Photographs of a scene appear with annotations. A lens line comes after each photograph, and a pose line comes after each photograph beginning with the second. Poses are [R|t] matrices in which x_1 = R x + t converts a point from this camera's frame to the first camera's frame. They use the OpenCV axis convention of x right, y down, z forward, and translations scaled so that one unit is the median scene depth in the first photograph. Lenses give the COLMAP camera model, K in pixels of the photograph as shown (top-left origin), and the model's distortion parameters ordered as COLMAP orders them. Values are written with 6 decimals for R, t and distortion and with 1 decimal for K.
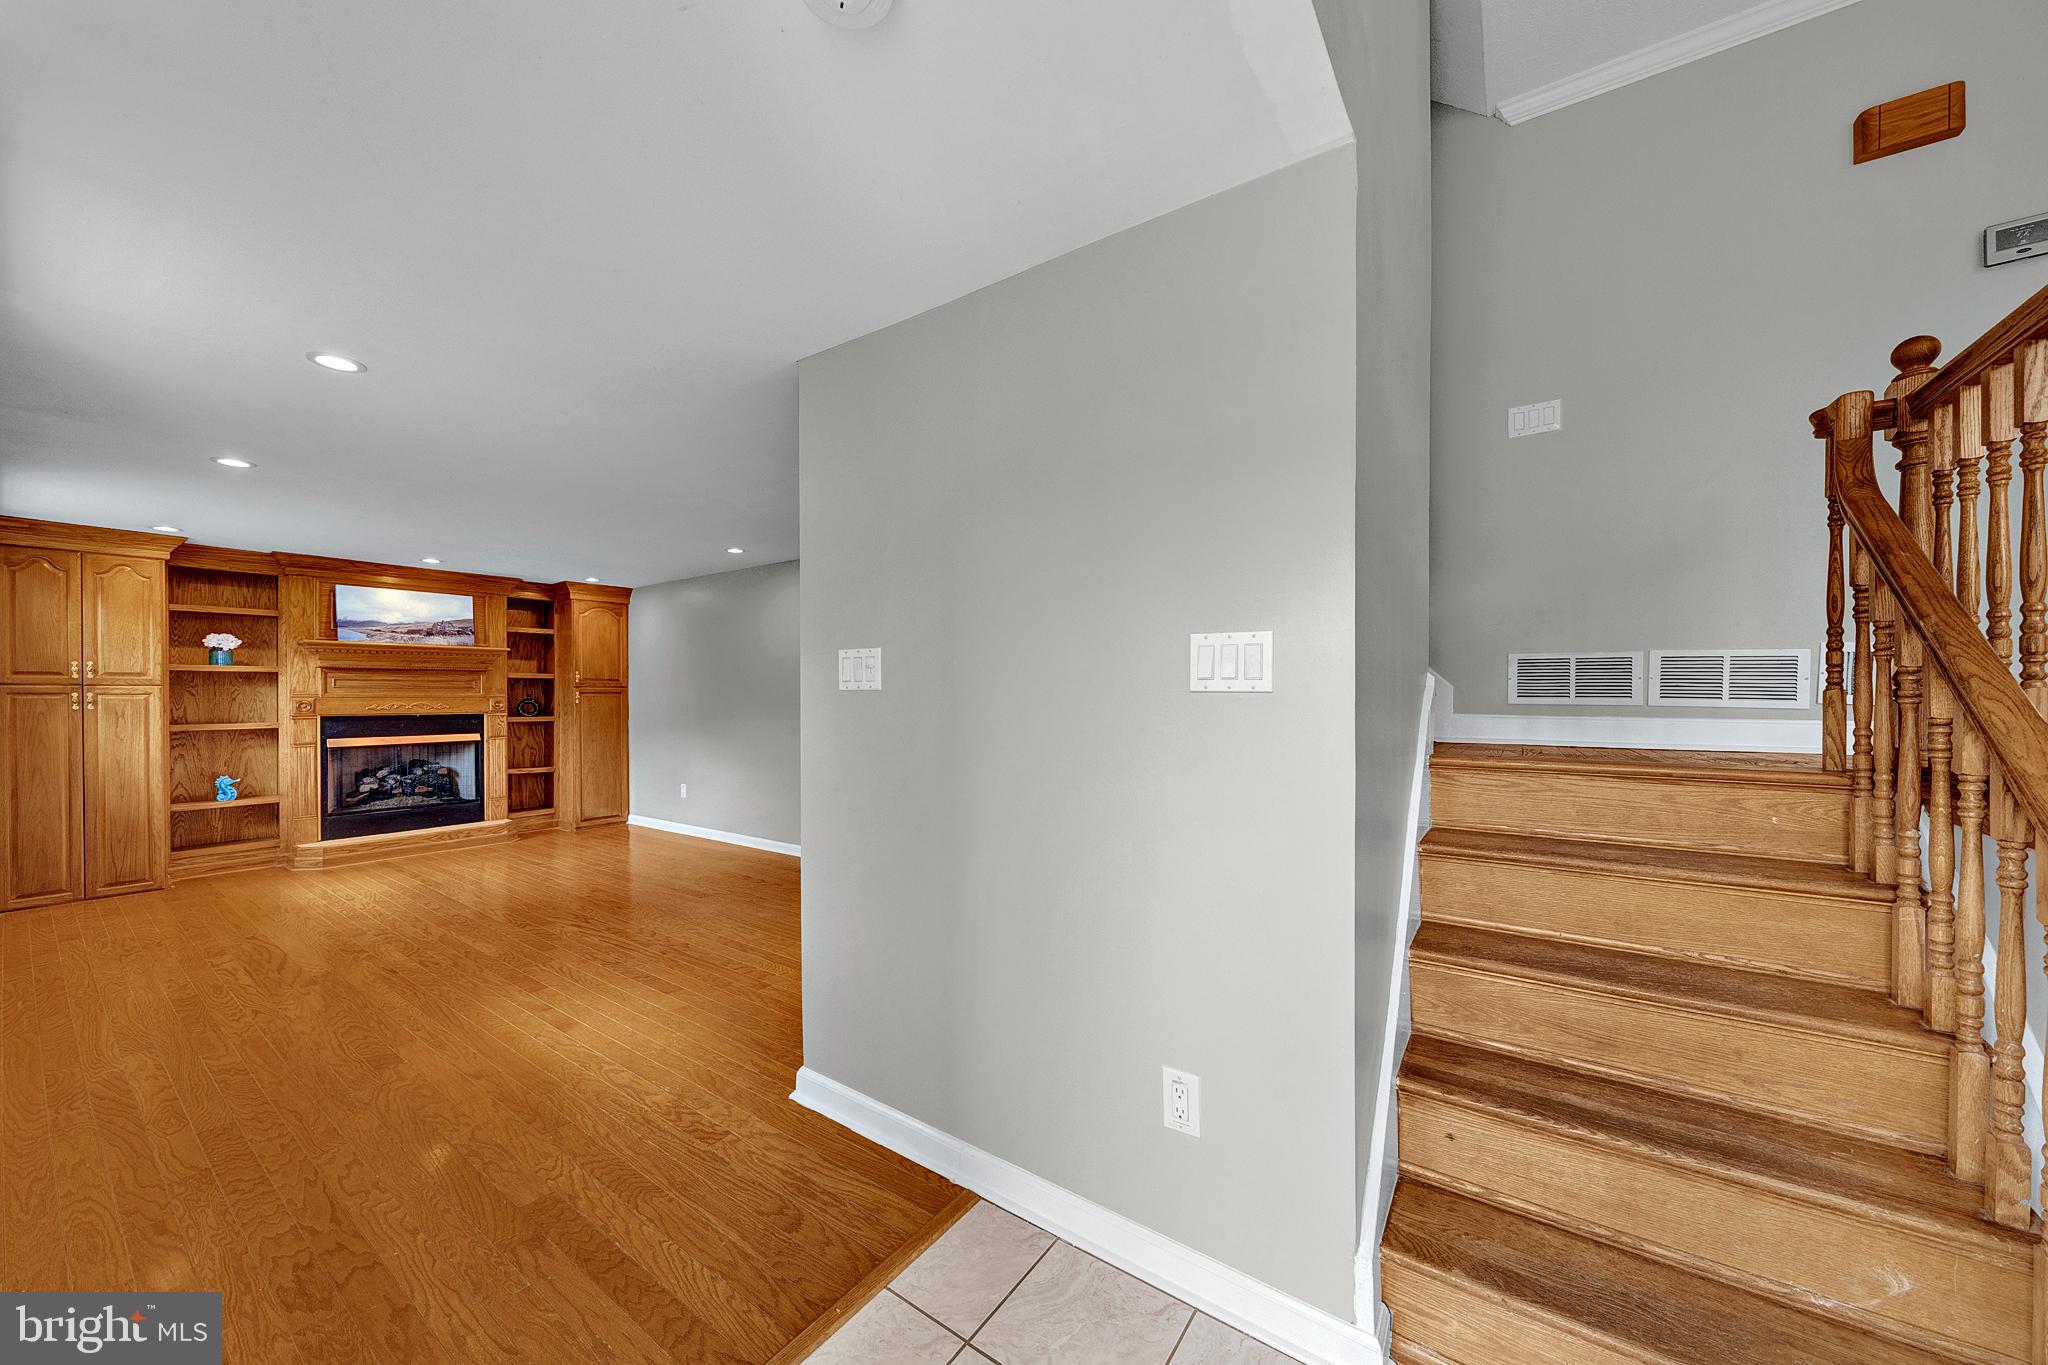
lens RADIAL K [[709.7, 0, 984.0], [0, 709.7, 689.9], [0, 0, 1]] dist [-0.004901, -0.000158]
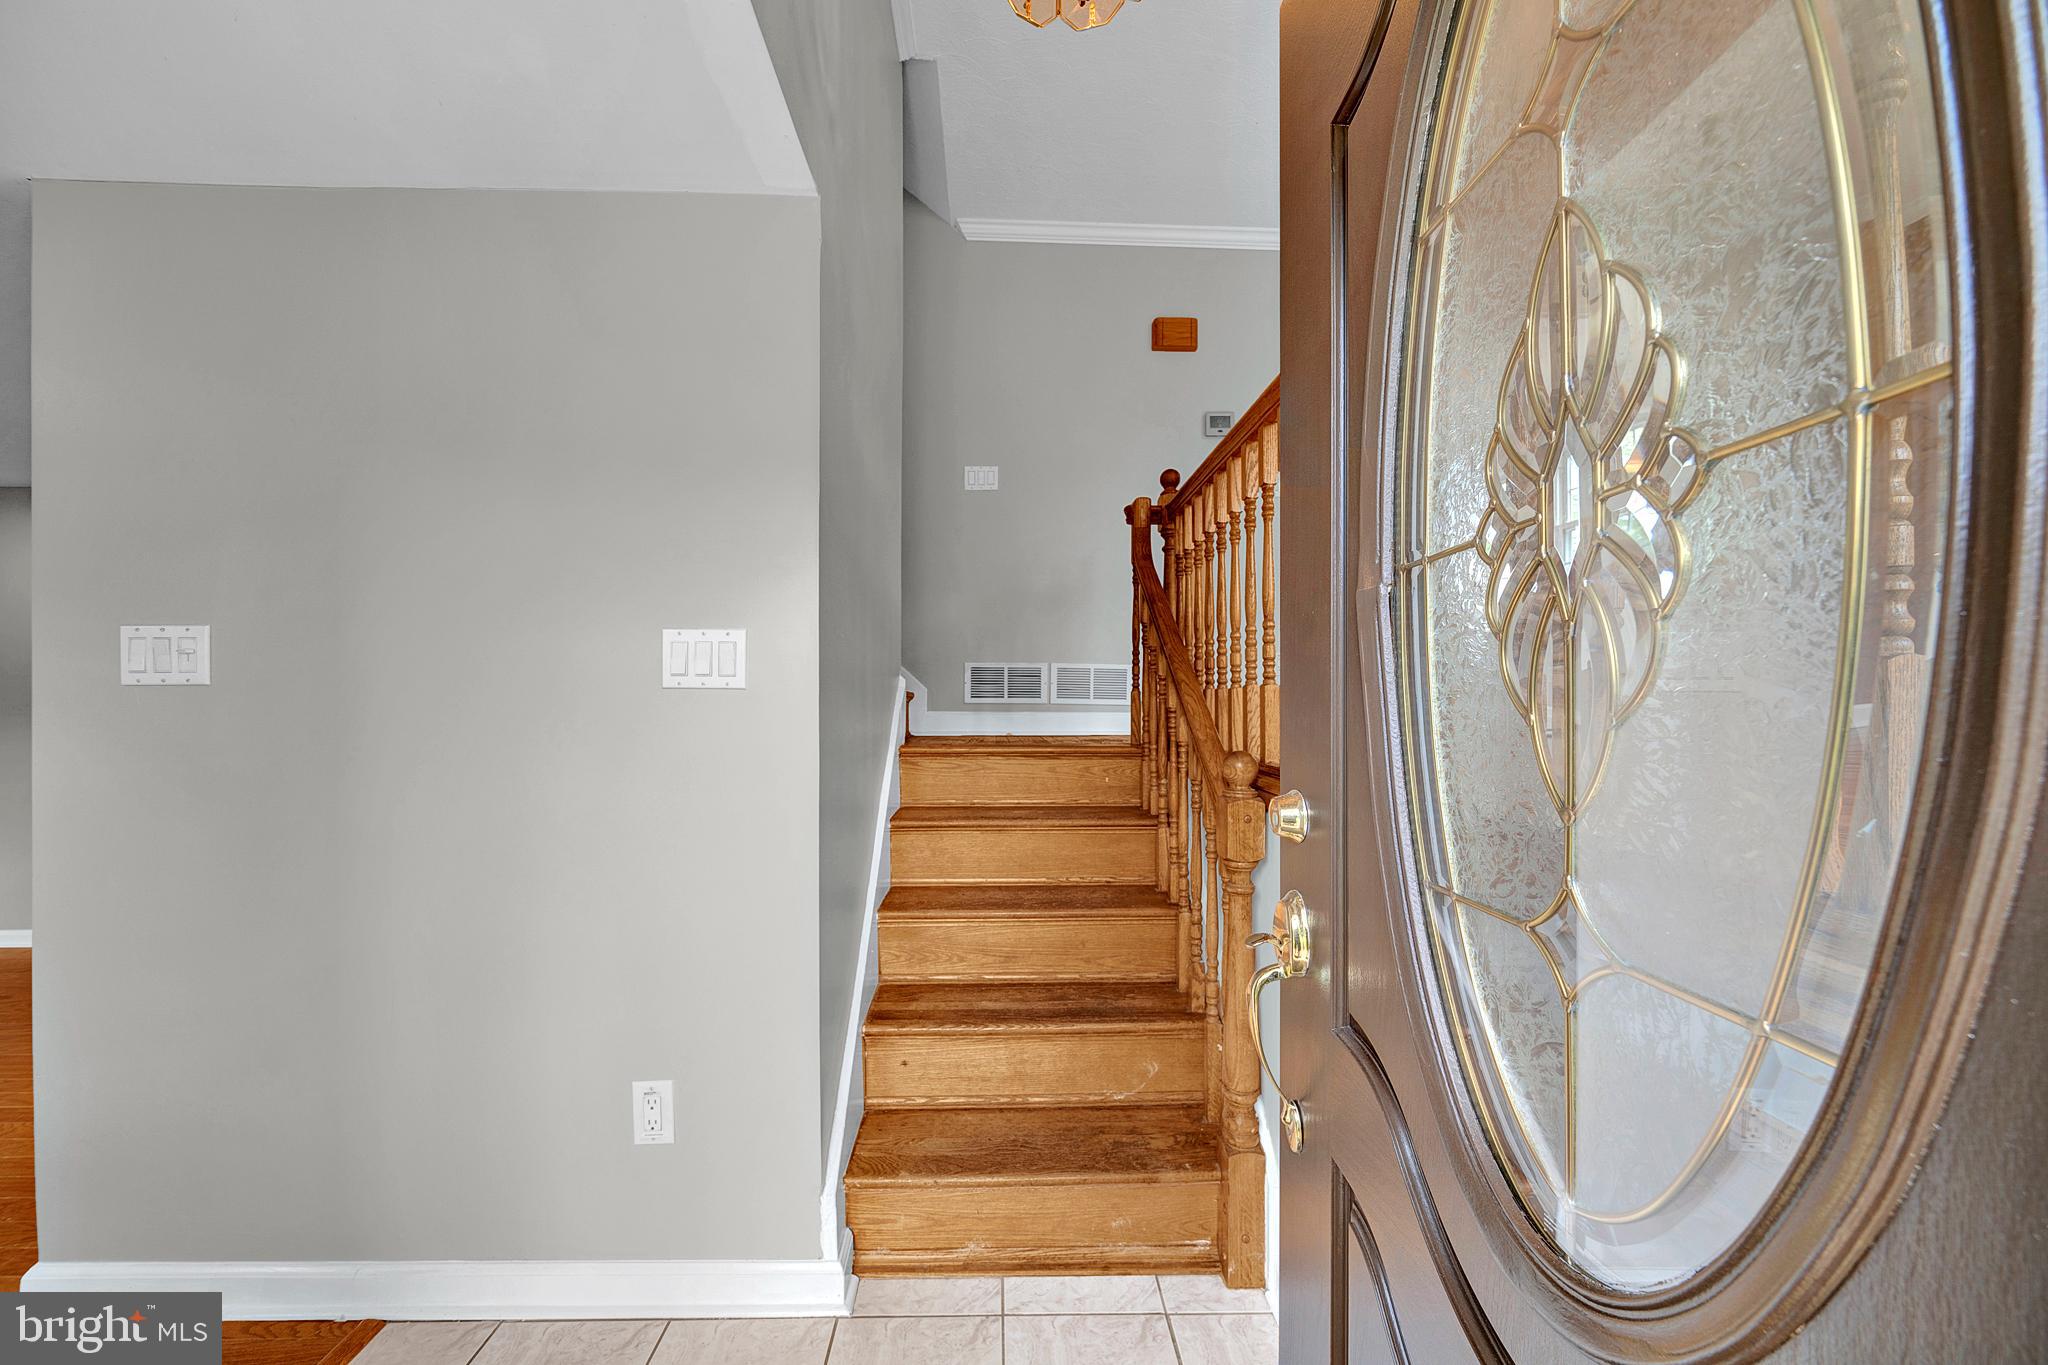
lens RADIAL K [[709.7, 0, 1022.0], [0, 709.7, 694.9], [0, 0, 1]] dist [-0.004901, -0.000158]
pose [[0.796298, 0.003089, 0.604897, 0.091980], [0.000205, 0.999986, -0.005377, 0.016943], [-0.604905, 0.004406, 0.796286, -0.073792]]
